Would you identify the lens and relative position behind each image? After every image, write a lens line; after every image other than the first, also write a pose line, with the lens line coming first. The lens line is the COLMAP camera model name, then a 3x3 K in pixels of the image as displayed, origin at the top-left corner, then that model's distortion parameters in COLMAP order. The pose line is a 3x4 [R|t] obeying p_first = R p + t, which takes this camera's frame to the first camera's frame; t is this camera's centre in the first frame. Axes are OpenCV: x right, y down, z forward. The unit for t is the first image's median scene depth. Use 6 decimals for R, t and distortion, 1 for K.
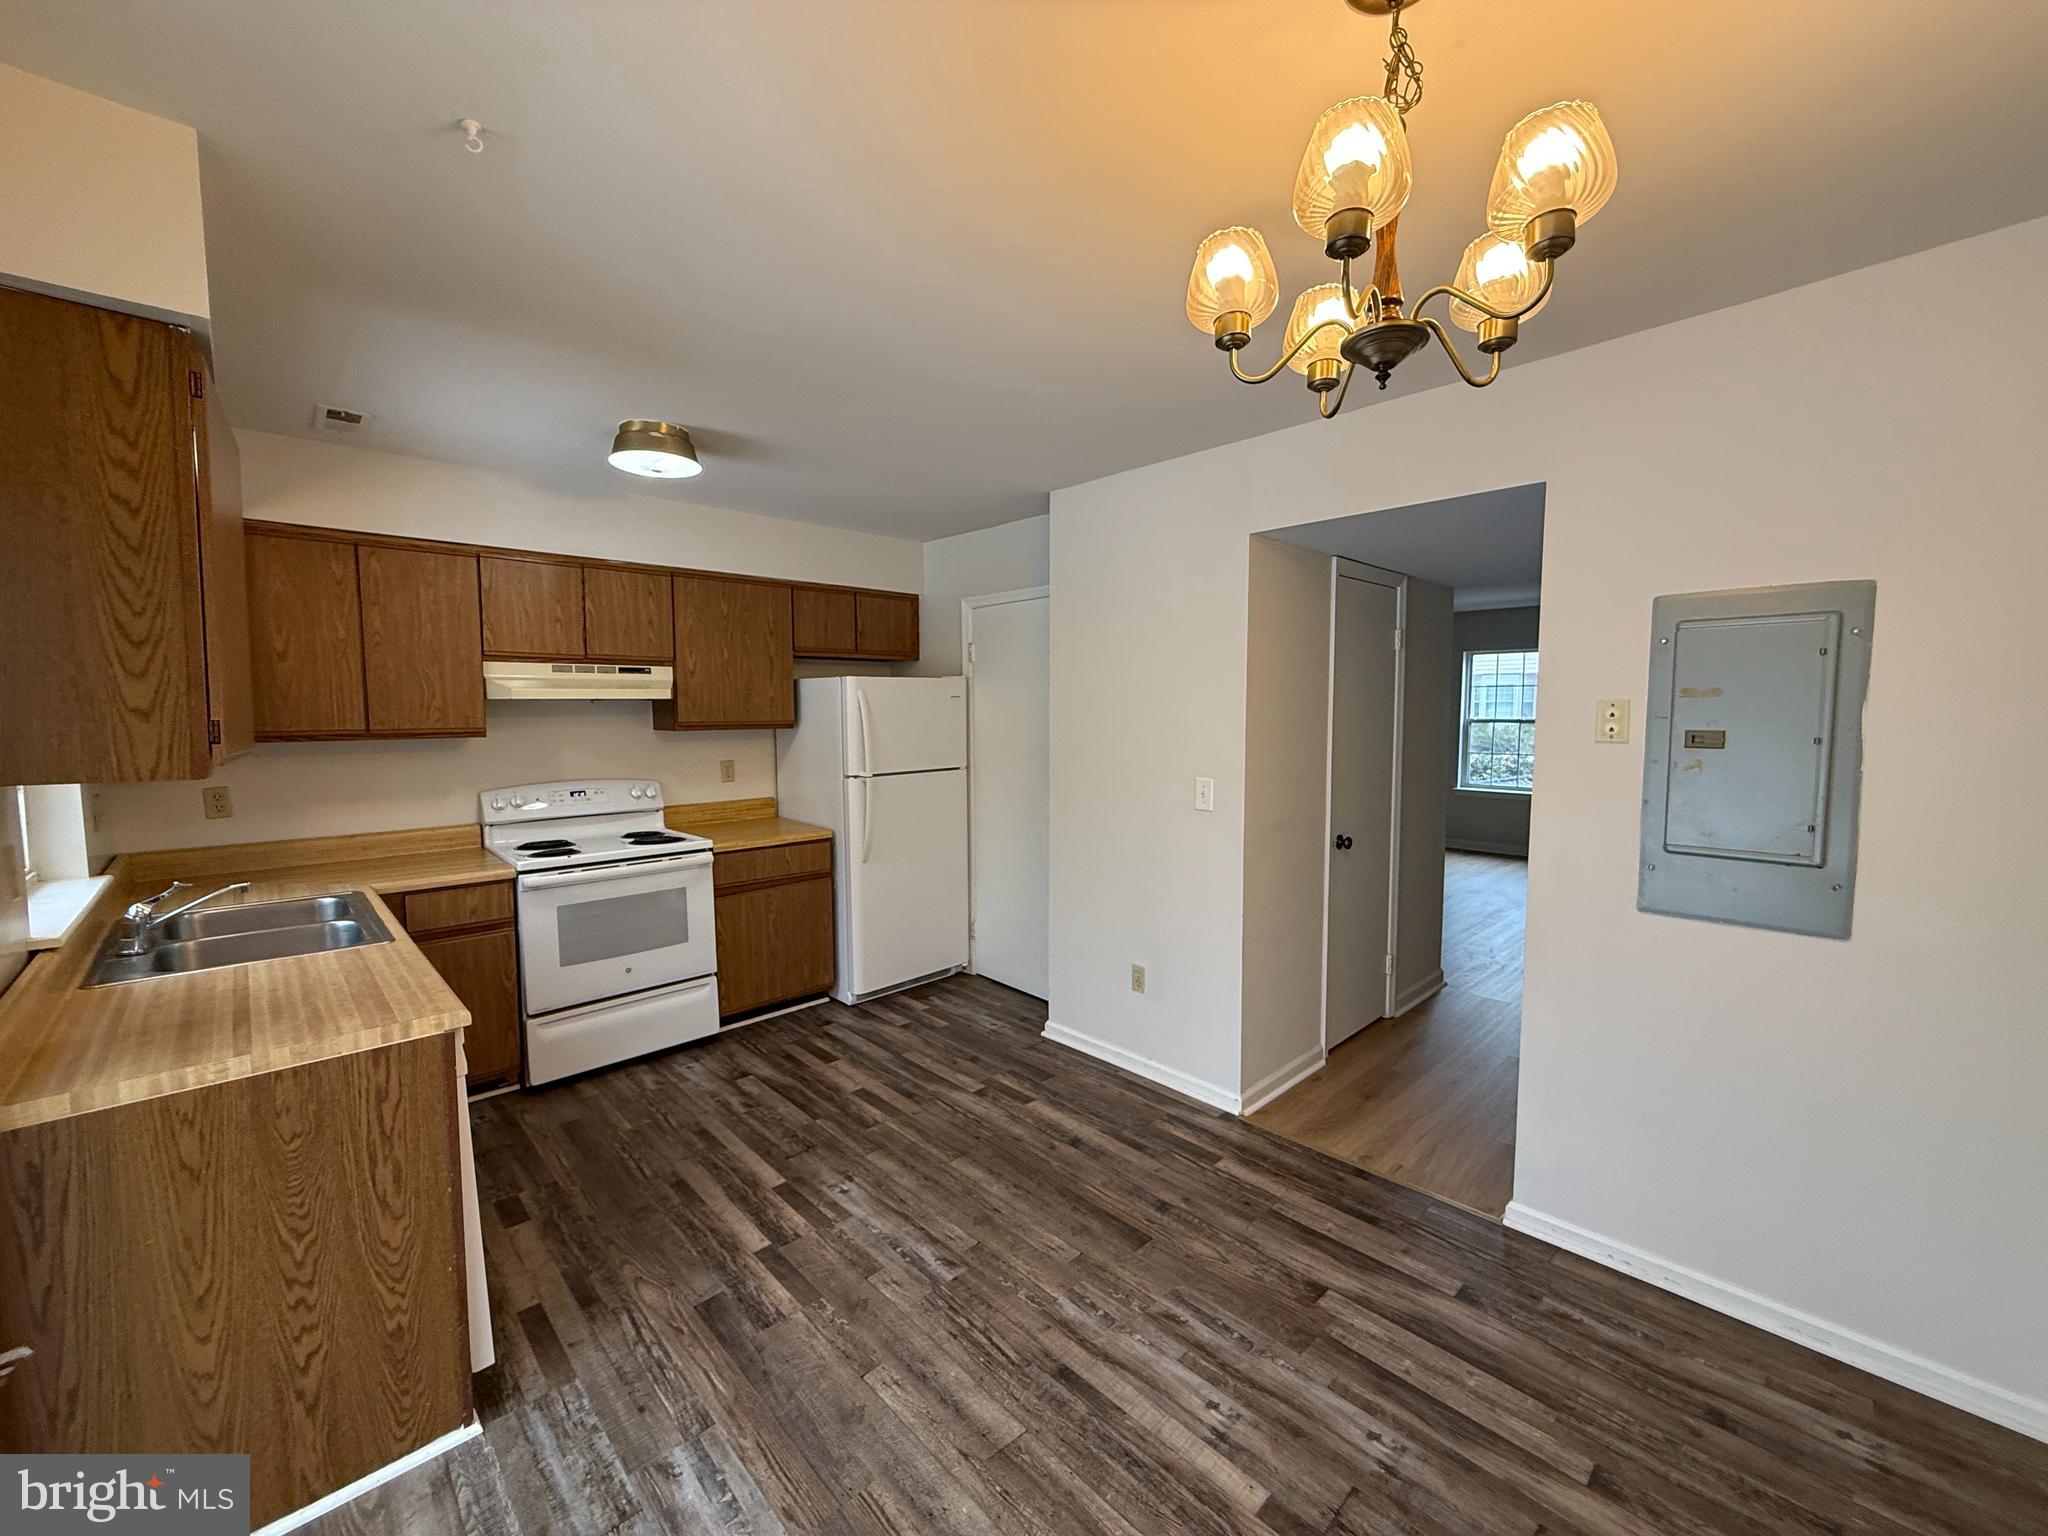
lens RADIAL K [[815.8, 0, 1017.9], [0, 815.8, 770.2], [0, 0, 1]] dist [-0.000495, -0.000141]
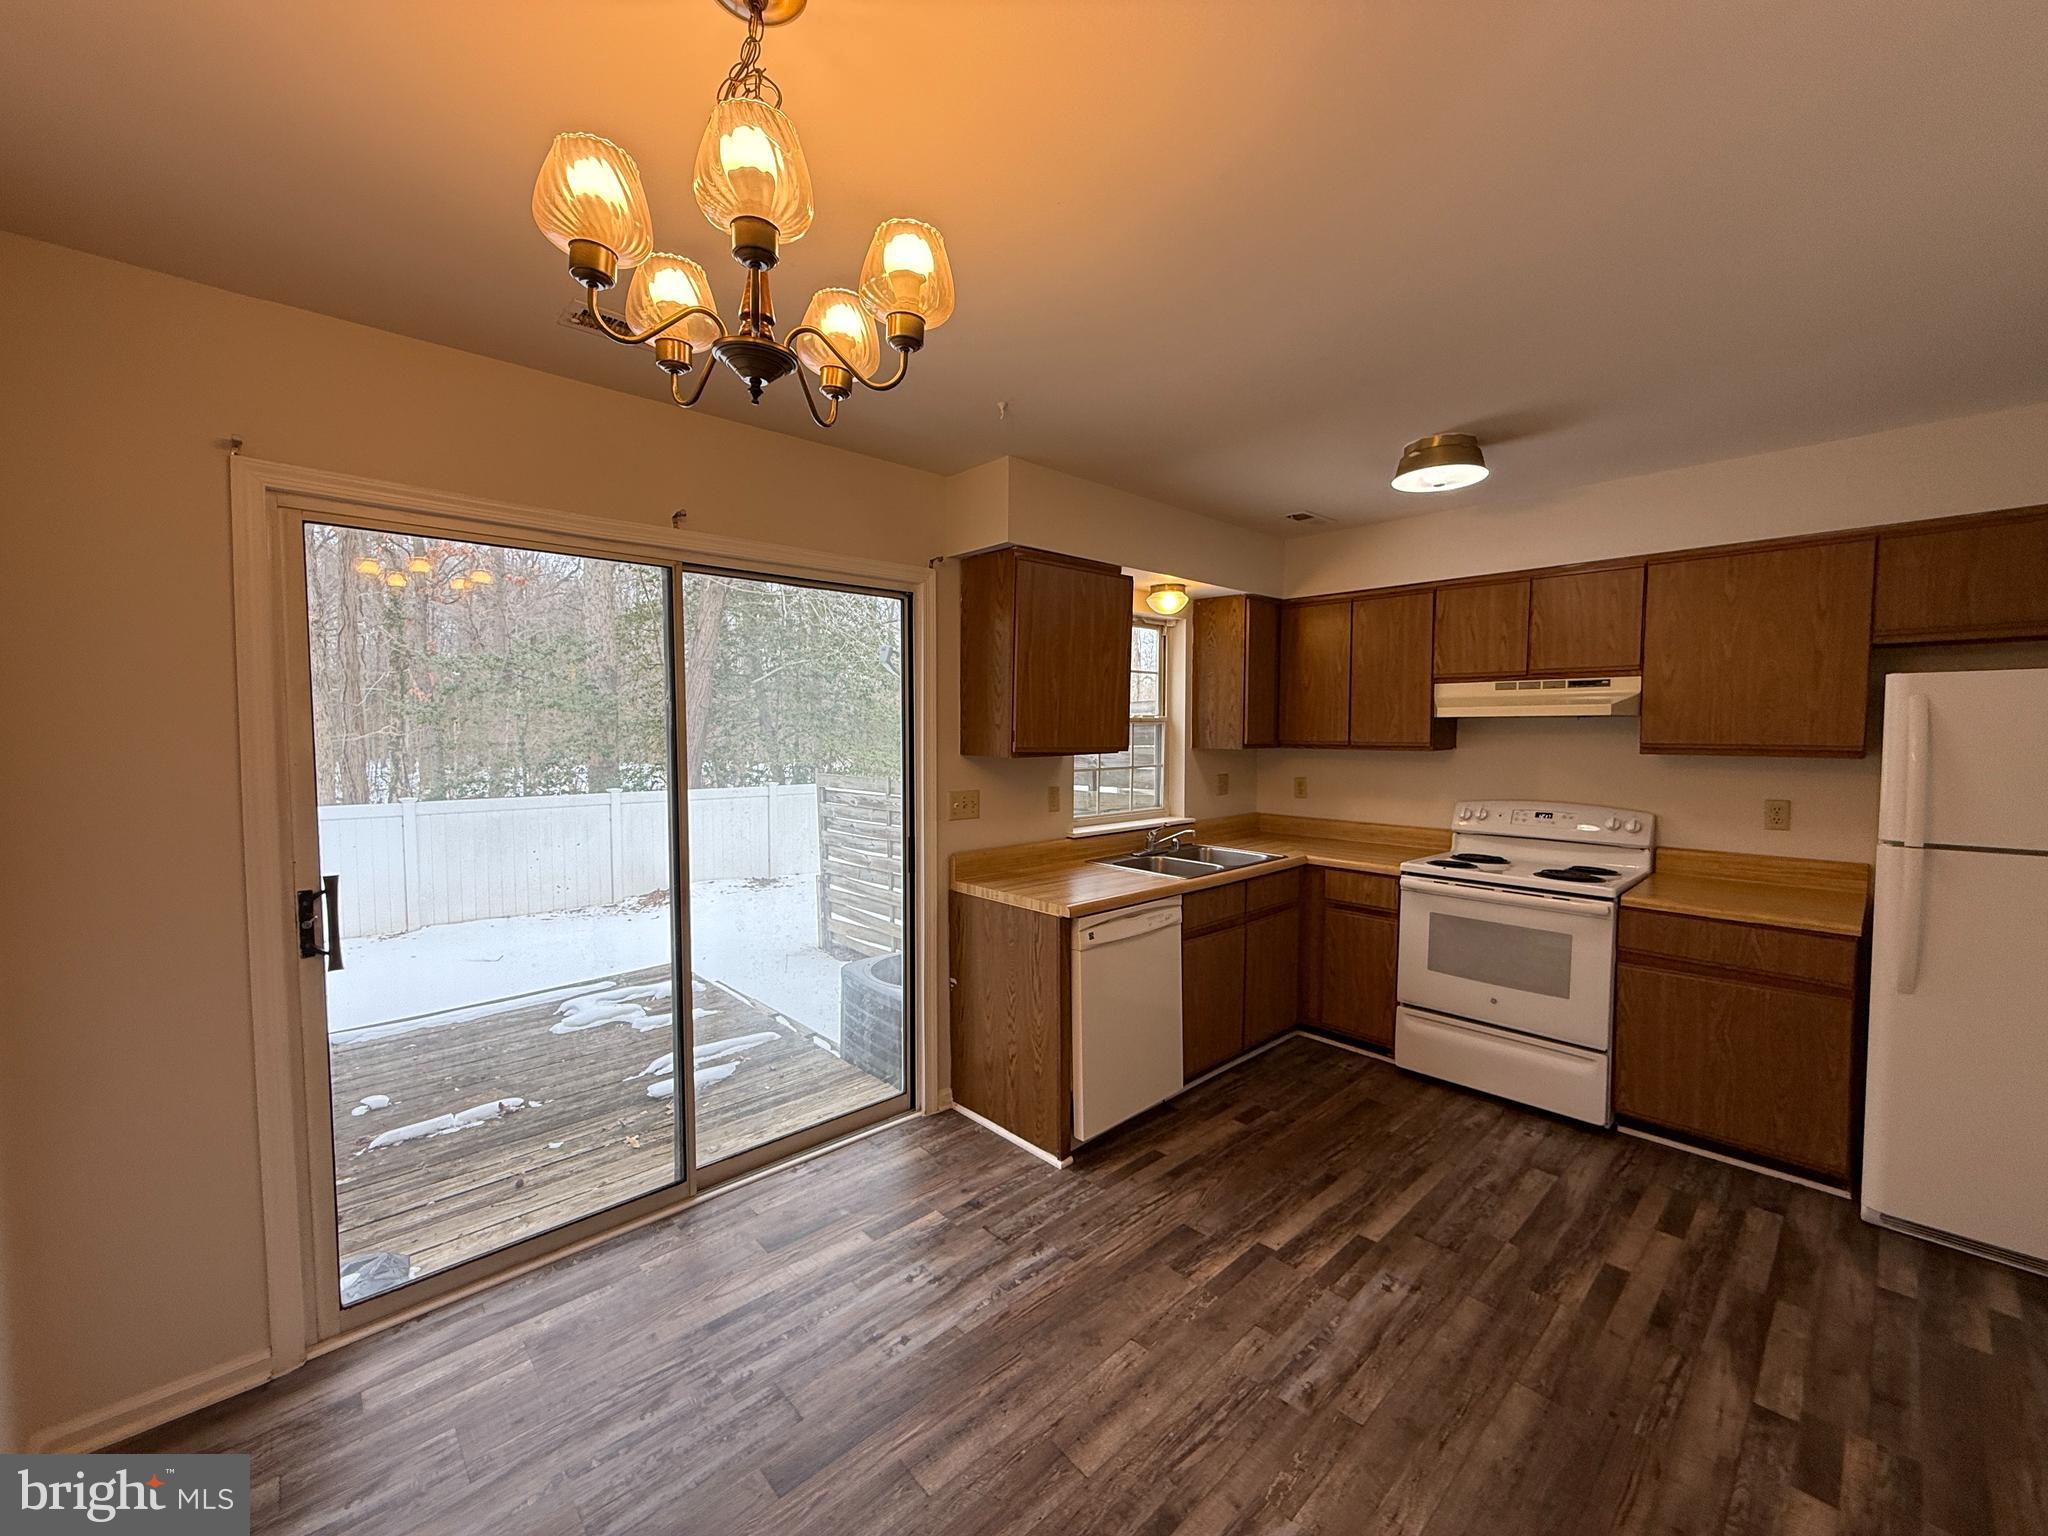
lens RADIAL K [[815.8, 0, 1017.9], [0, 815.8, 770.2], [0, 0, 1]] dist [-0.000495, -0.000141]
pose [[-0.009503, 0.056594, -0.998352, 0.516977], [-0.078260, 0.995293, 0.057165, -0.037360], [0.996888, 0.078674, -0.005029, 0.481219]]
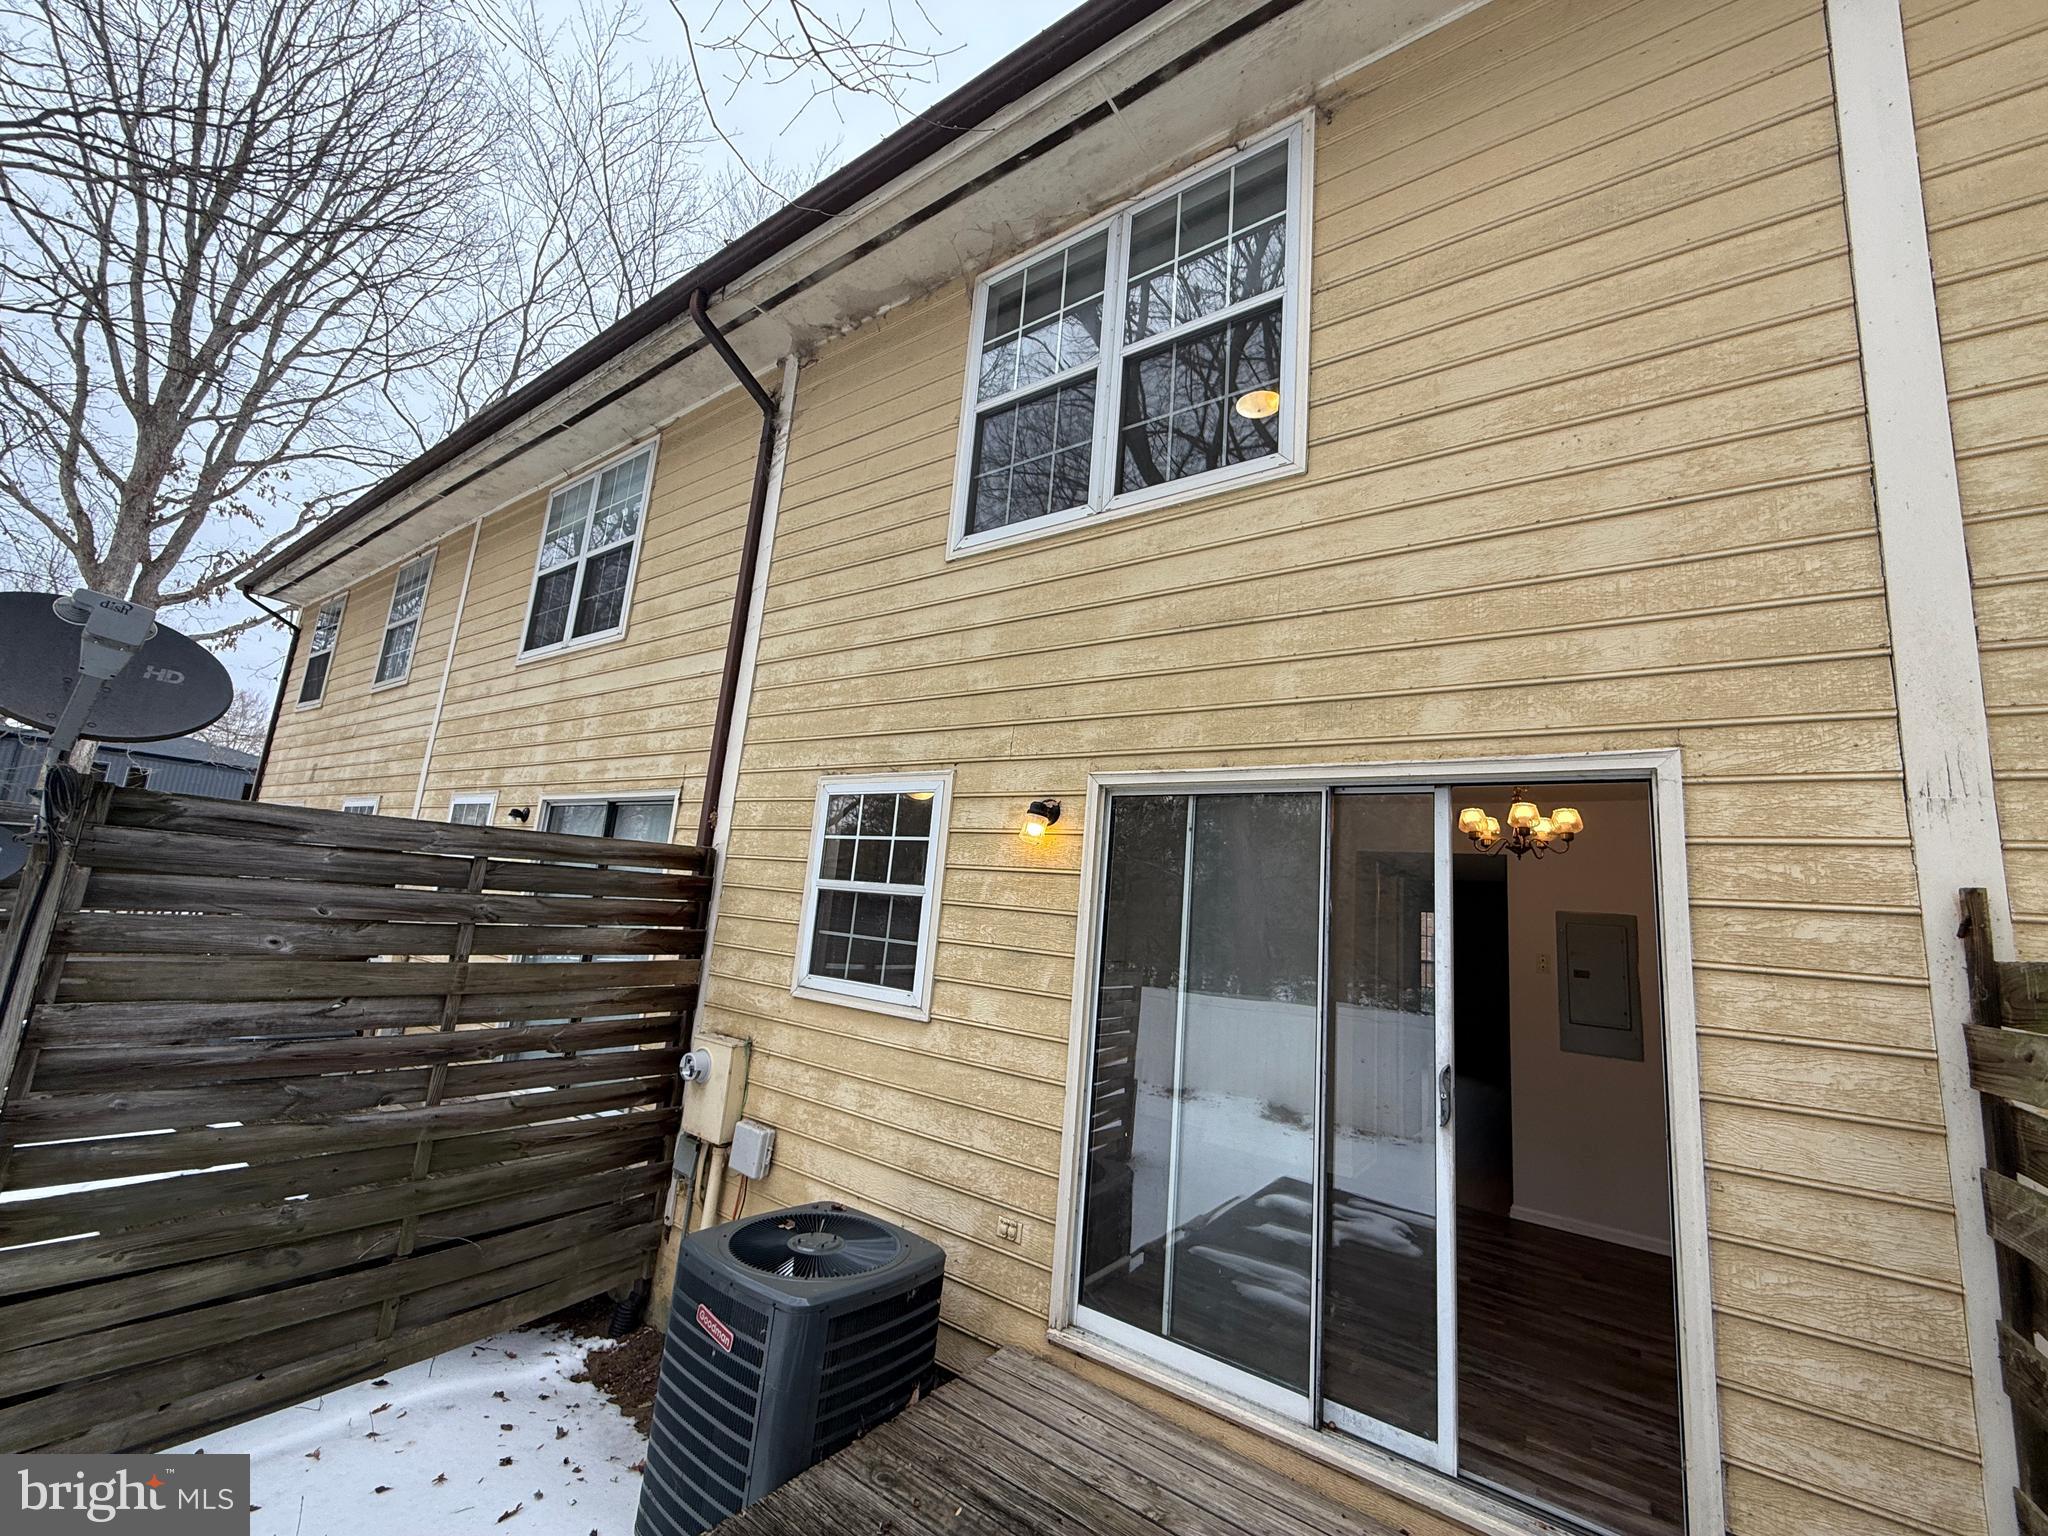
lens RADIAL K [[815.8, 0, 1017.9], [0, 815.8, 770.2], [0, 0, 1]] dist [-0.000495, -0.000141]
pose [[0.971219, 0.127962, 0.200899, -0.865501], [-0.075648, 0.965481, -0.249248, 0.070311], [-0.225858, 0.226877, 0.947373, -0.672949]]
